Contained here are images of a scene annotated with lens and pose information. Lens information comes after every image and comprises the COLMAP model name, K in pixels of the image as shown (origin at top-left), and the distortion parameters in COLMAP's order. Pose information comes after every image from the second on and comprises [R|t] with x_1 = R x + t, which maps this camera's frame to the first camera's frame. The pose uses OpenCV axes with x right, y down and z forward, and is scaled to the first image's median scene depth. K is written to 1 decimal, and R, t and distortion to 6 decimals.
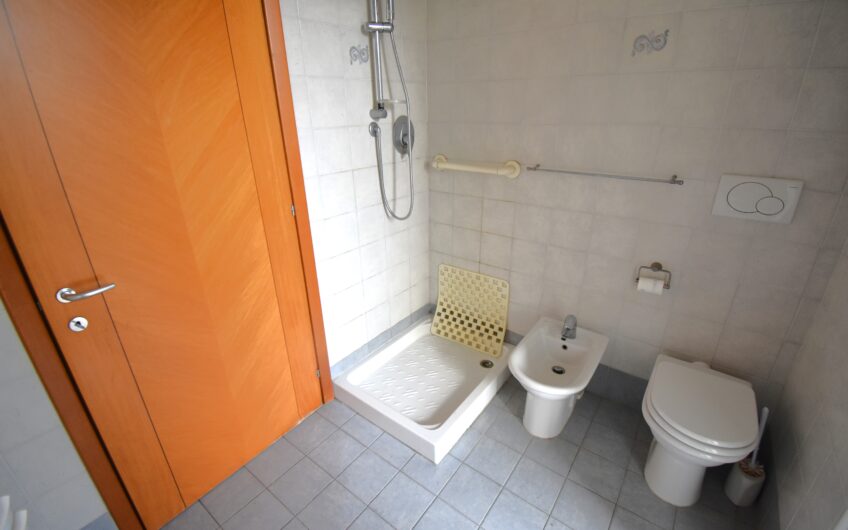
lens RADIAL K [[378.2, 0, 419.7], [0, 378.2, 265.9], [0, 0, 1]] dist [0.001002, -0.008261]
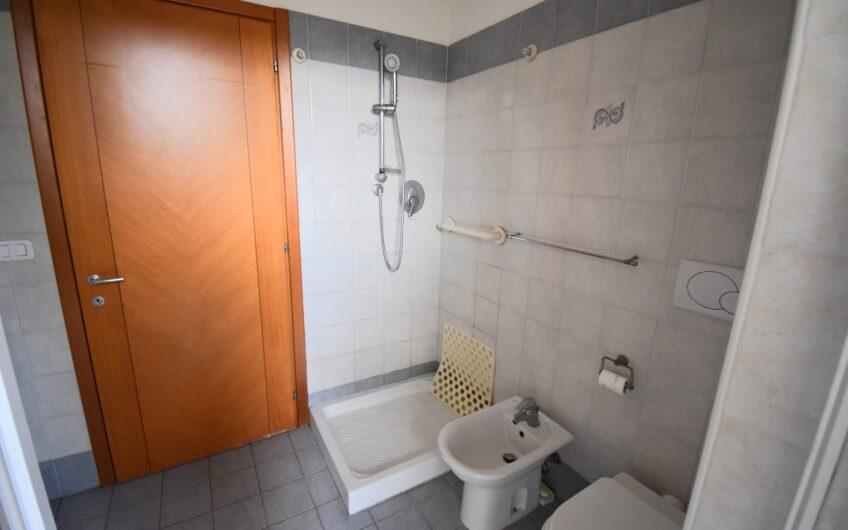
lens RADIAL K [[378.2, 0, 421.2], [0, 378.2, 262.6], [0, 0, 1]] dist [0.001002, -0.008261]
pose [[0.924138, 0.121898, -0.362090, 0.447577], [-0.183081, 0.973127, -0.139662, -0.008882], [0.335335, 0.195359, 0.921621, 0.027433]]
